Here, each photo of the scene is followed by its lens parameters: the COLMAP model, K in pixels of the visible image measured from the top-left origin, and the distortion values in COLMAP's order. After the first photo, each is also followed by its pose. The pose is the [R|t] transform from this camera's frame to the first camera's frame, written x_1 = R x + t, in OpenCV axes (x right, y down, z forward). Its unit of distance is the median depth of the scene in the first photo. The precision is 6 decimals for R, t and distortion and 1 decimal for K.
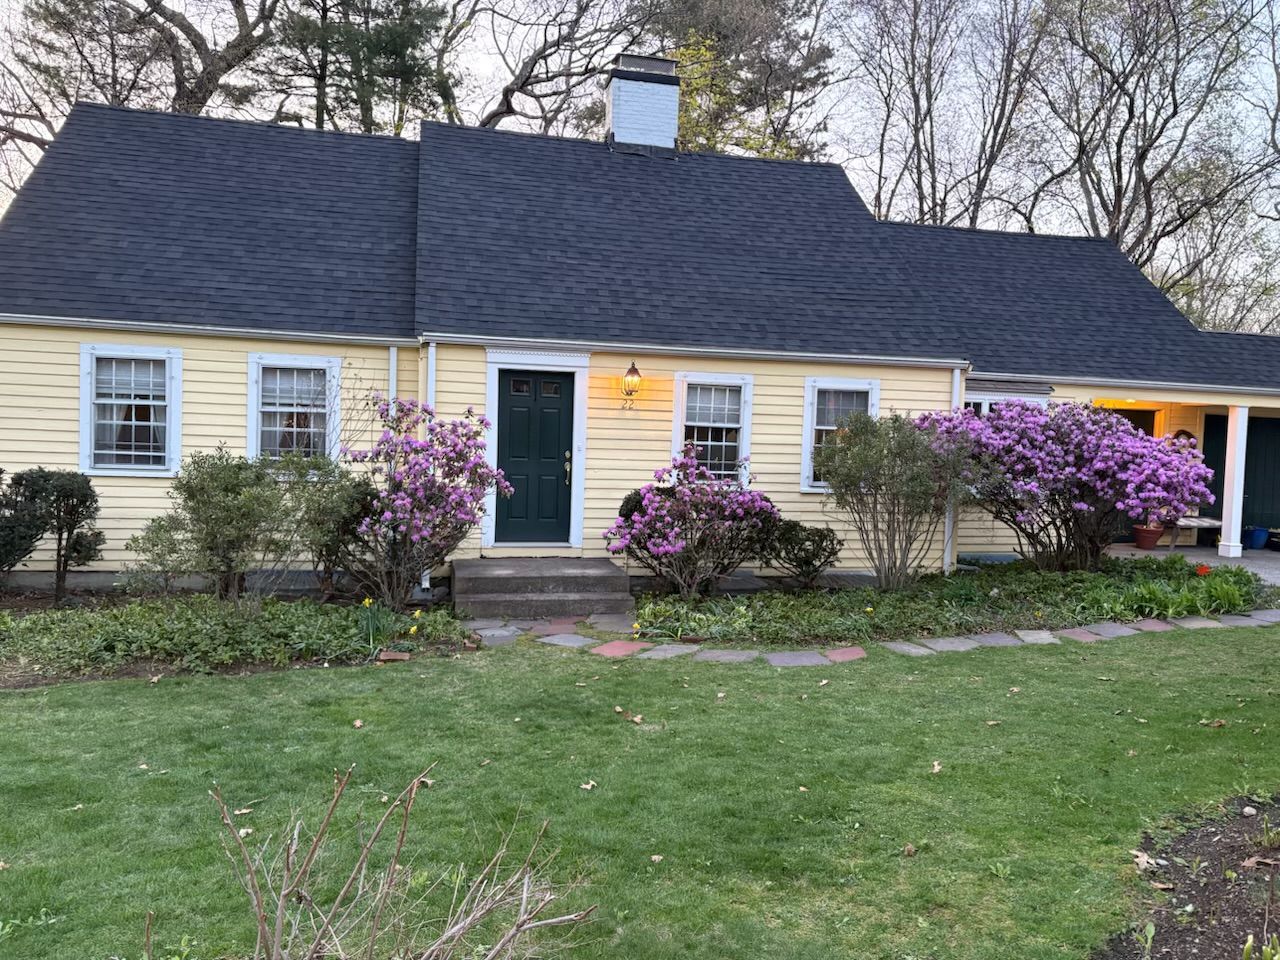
lens RADIAL K [[980.6, 0, 641.0], [0, 980.6, 470.7], [0, 0, 1]] dist [0.072270, -0.057163]
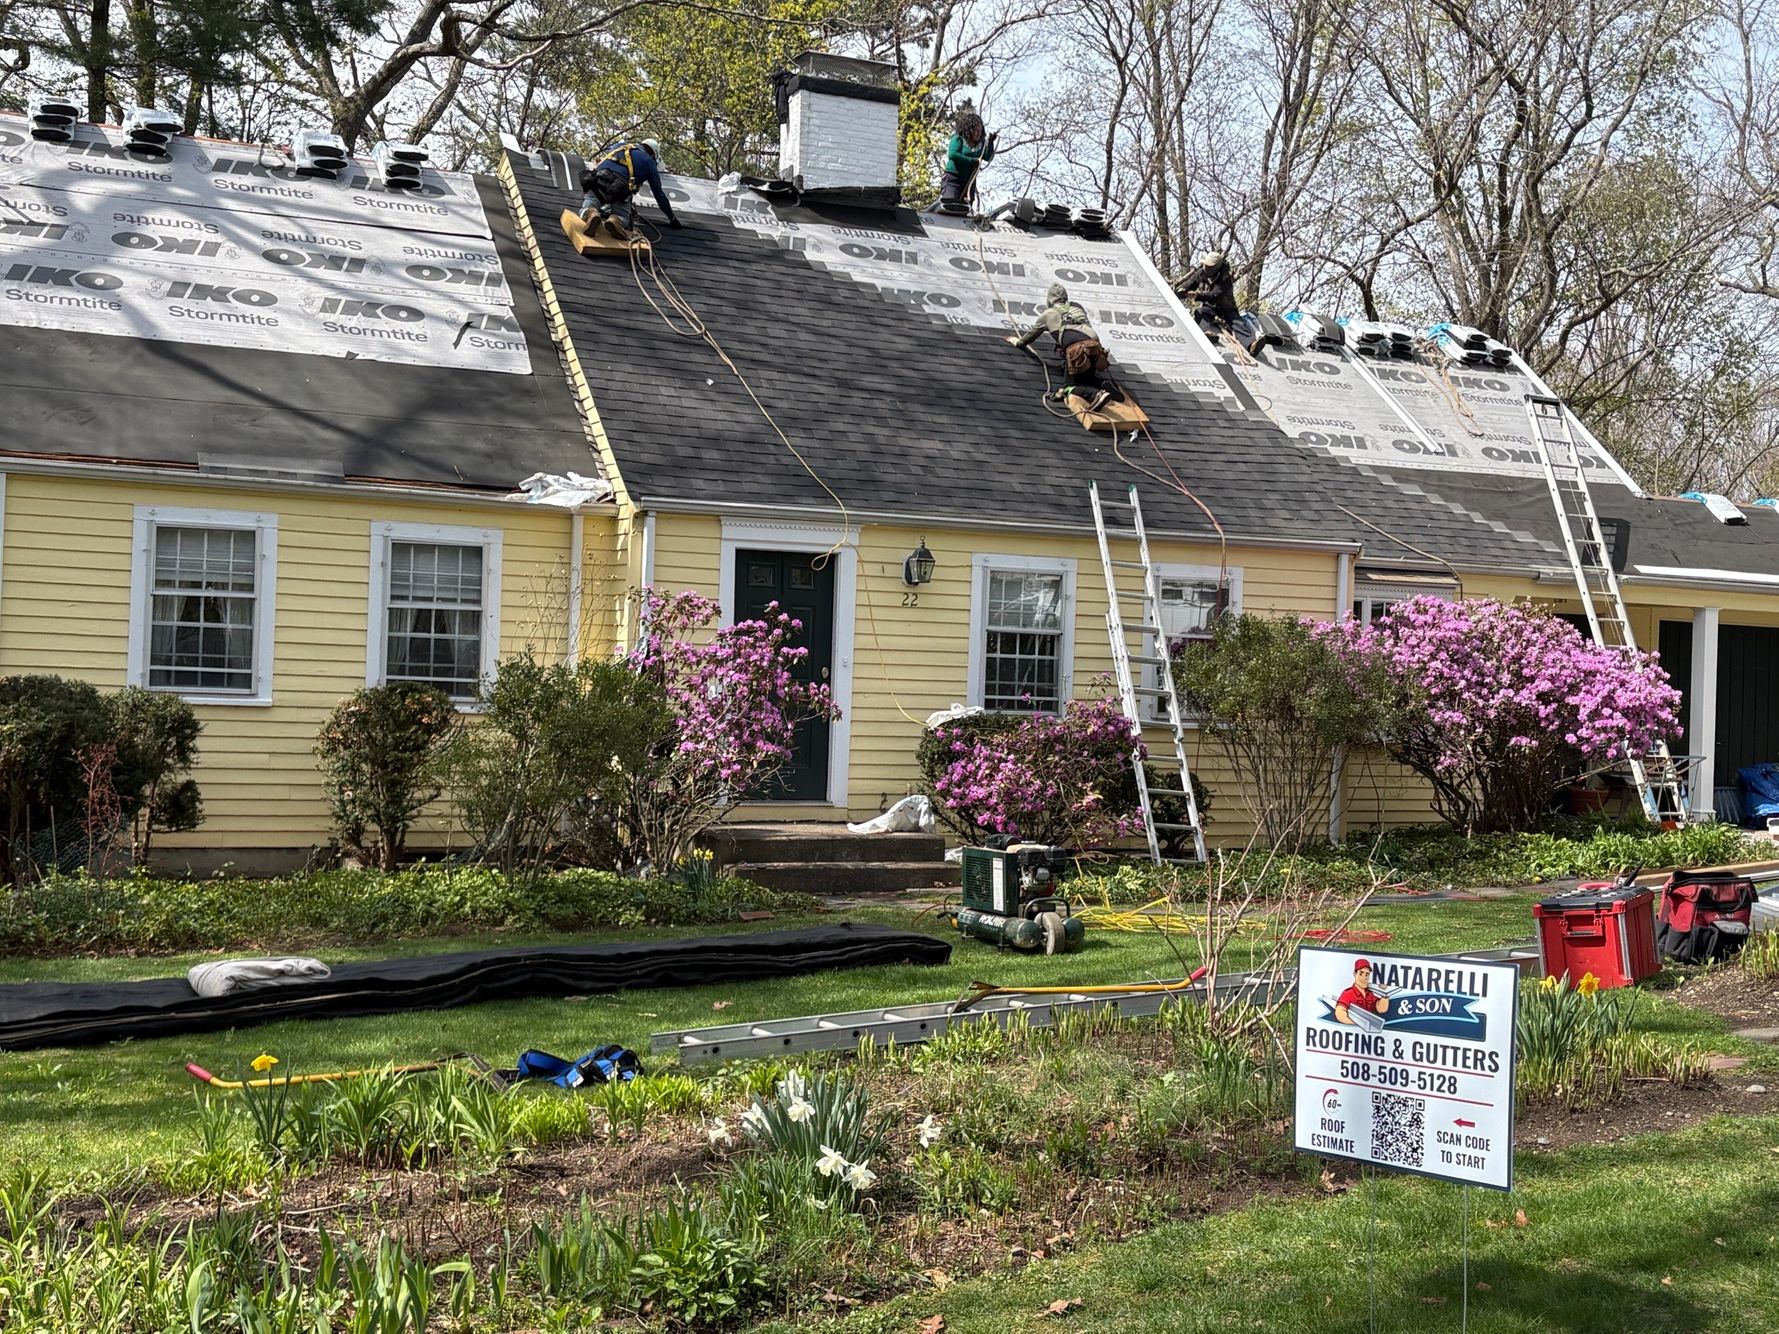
lens RADIAL K [[2151.8, 0, 889.5], [0, 2151.8, 667.0], [0, 0, 1]] dist [0.184184, -0.728403]
pose [[0.983276, -0.000095, 0.182121, -0.301001], [0.007439, 0.999186, -0.039641, 0.039266], [-0.181969, 0.040333, 0.982477, -0.487472]]
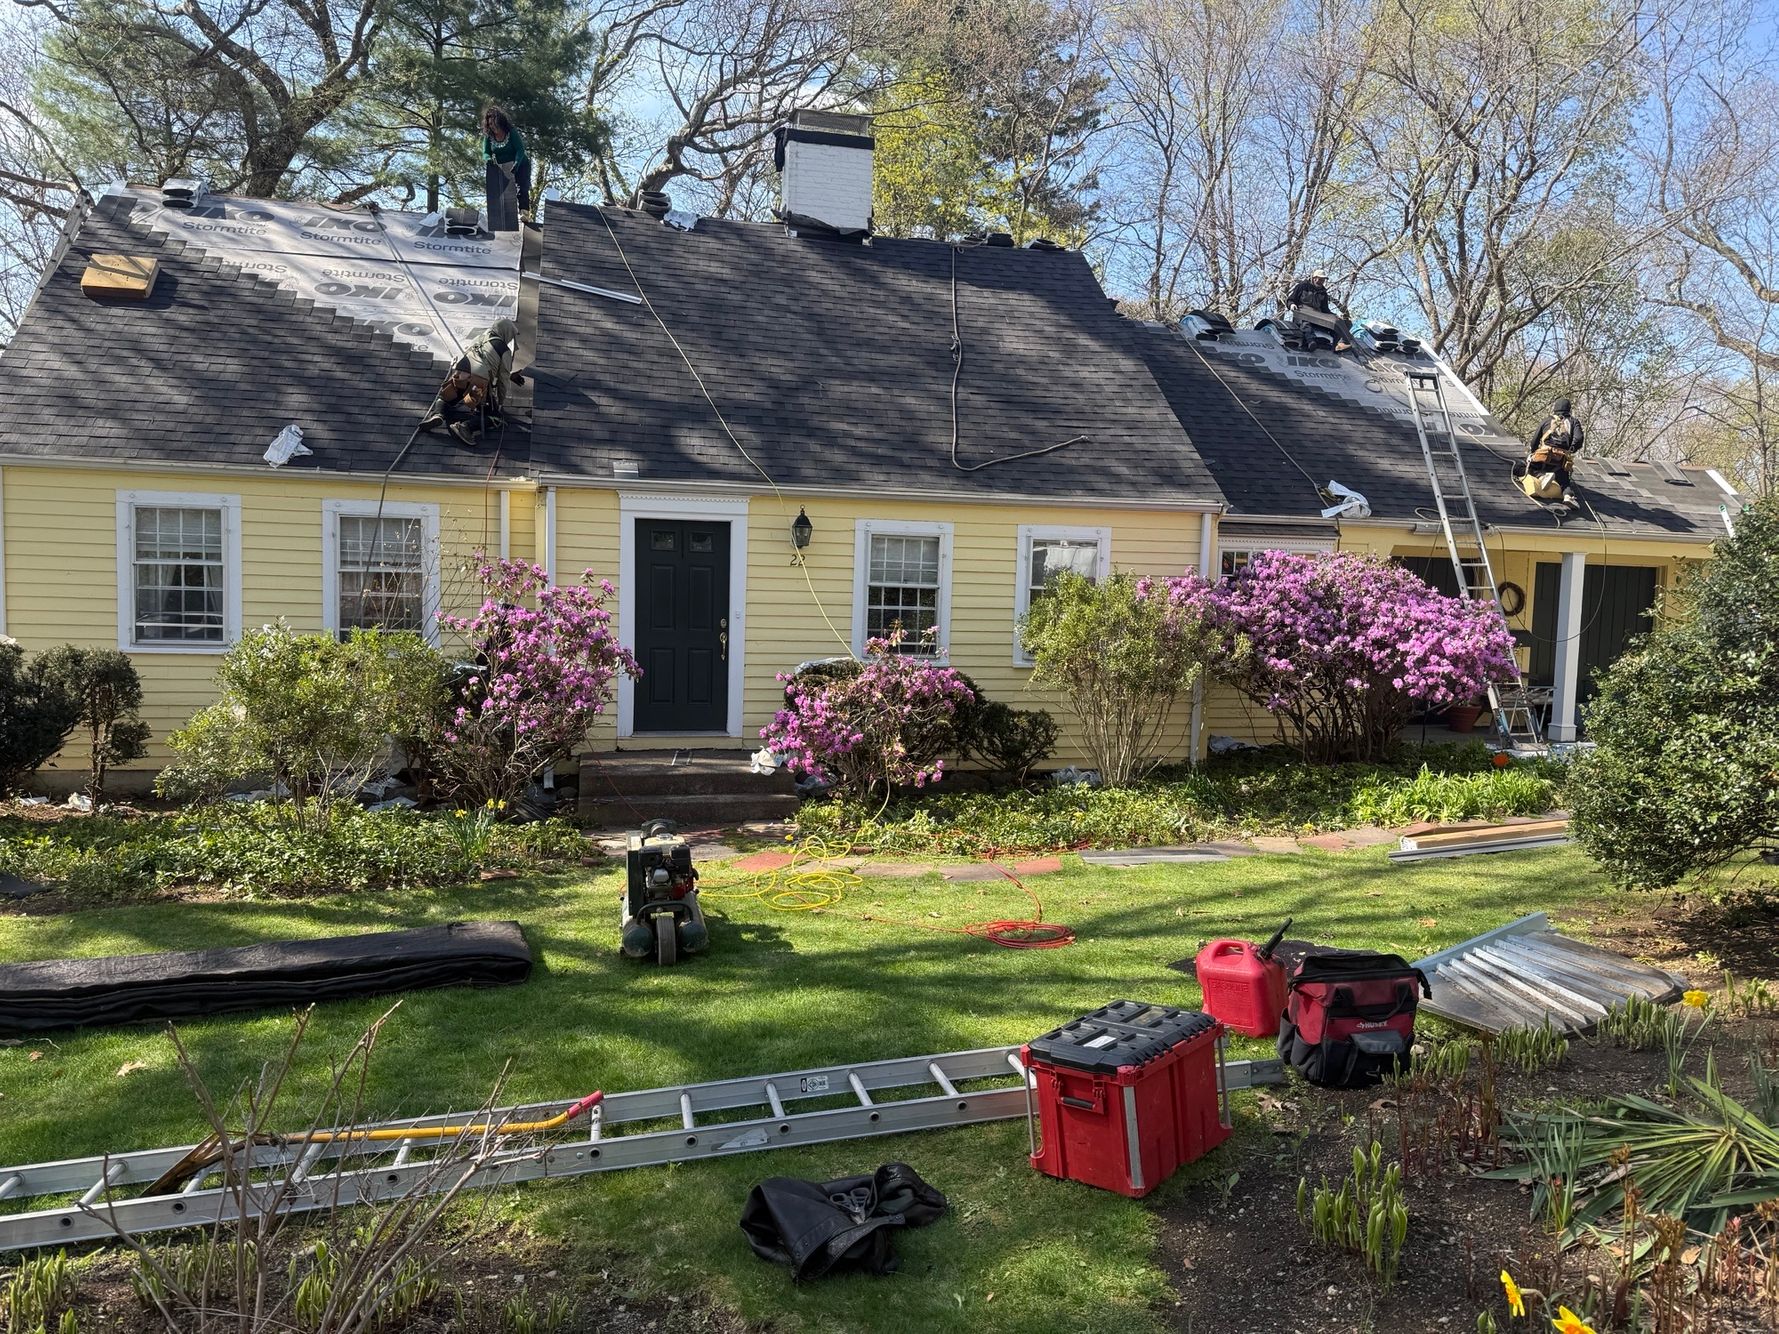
lens RADIAL K [[1267.3, 0, 872.1], [0, 1267.3, 668.2], [0, 0, 1]] dist [0.070016, -0.085379]
pose [[0.999983, -0.005675, 0.000996, 0.046083], [0.005640, 0.999443, 0.032879, -0.013055], [-0.001182, -0.032872, 0.999459, -0.043633]]
